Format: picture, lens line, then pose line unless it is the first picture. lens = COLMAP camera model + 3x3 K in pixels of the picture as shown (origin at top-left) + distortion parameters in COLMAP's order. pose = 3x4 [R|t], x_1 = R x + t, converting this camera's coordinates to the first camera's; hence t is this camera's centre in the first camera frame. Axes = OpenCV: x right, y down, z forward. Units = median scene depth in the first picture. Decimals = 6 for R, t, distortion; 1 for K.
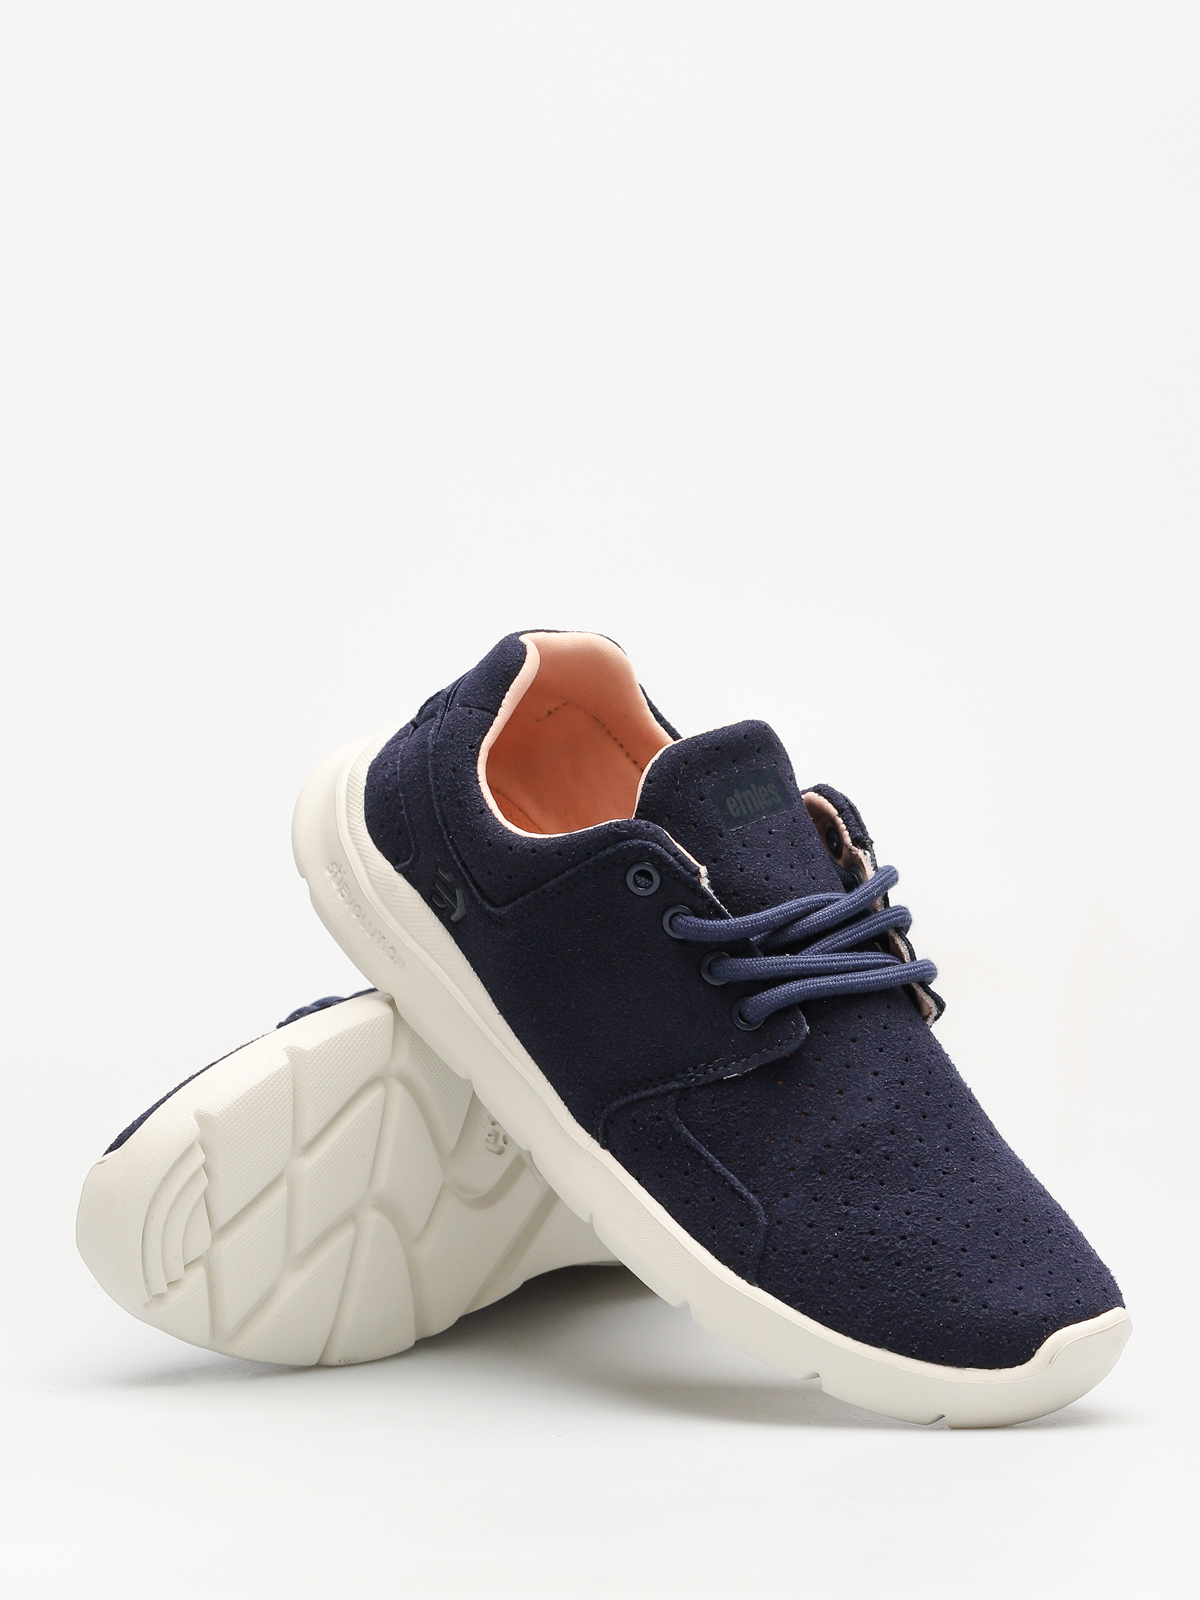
lens RADIAL K [[5441.7, 0, 600.1], [0, 5441.7, 799.9], [0, 0, 1]] dist [-0.141037, 0.000000]
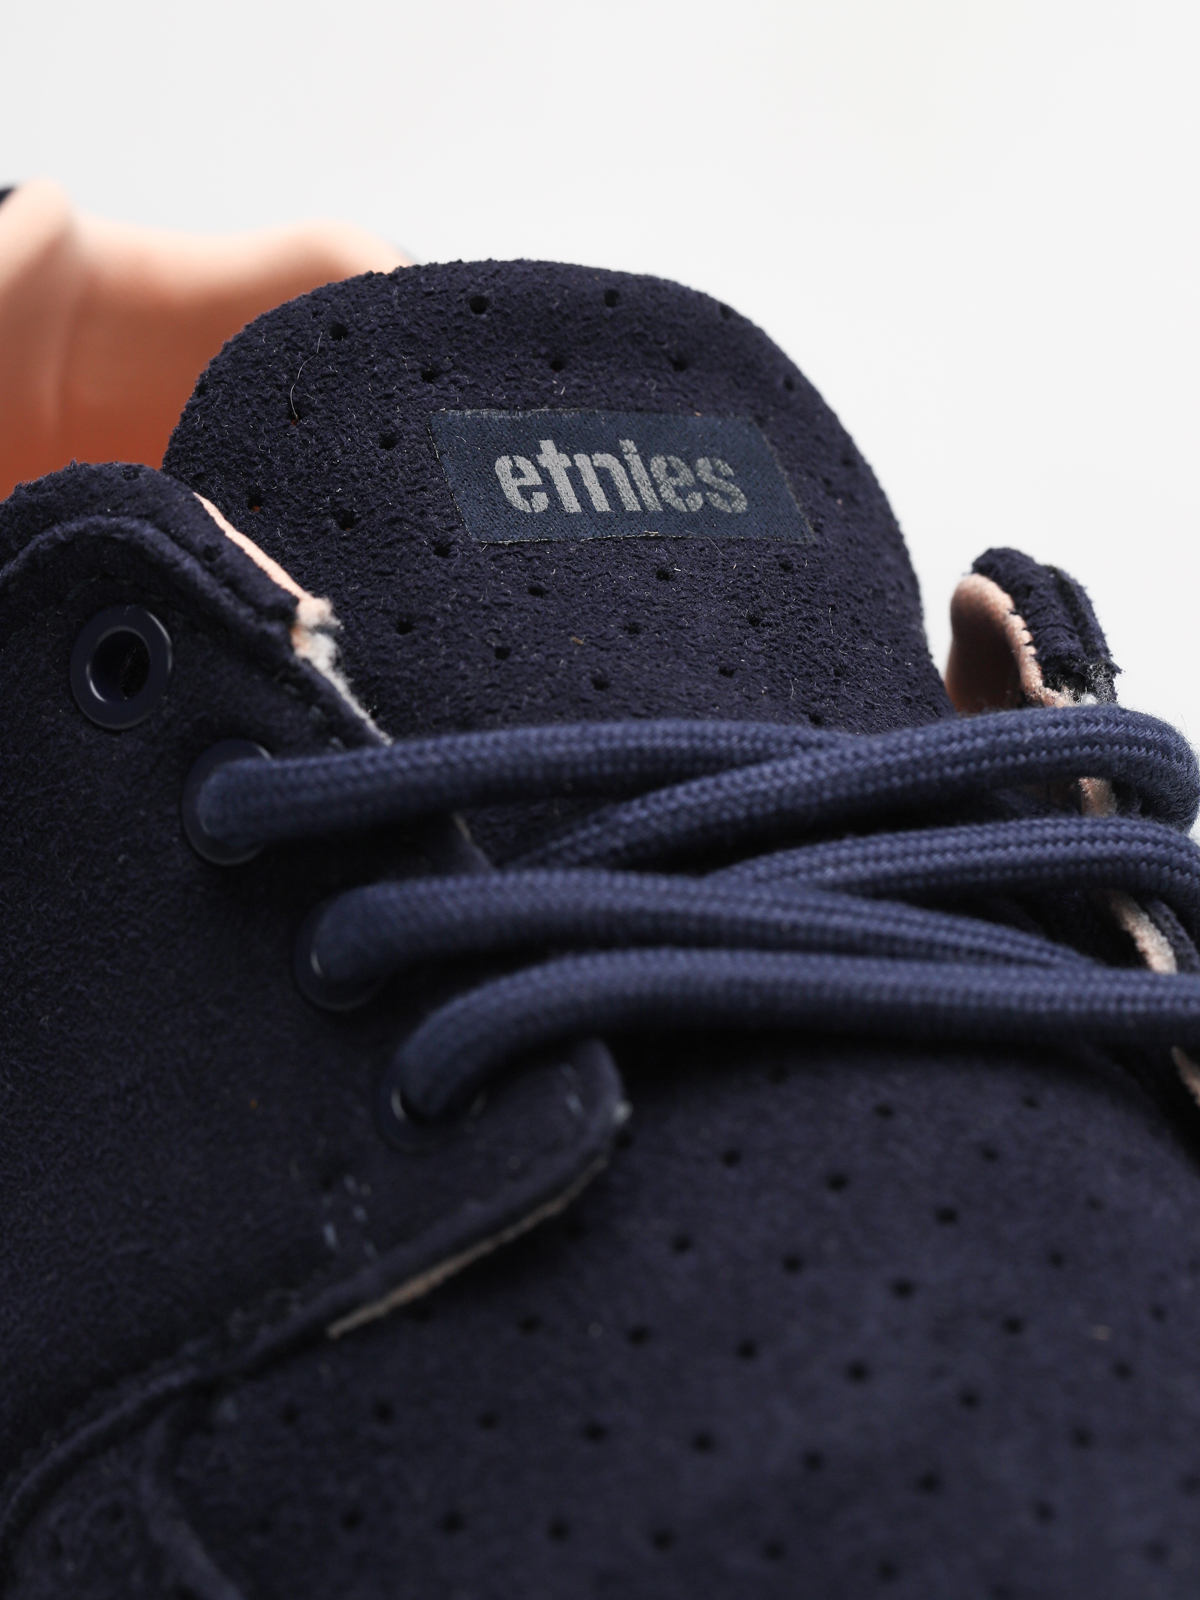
lens RADIAL K [[5441.7, 0, 599.9], [0, 5441.7, 800.2], [0, 0, 1]] dist [-0.141037, 0.000000]
pose [[0.873350, -0.153796, -0.462177, 0.156568], [-0.099805, 0.872212, -0.478837, 0.150976], [0.476759, 0.464320, 0.746396, 0.801941]]
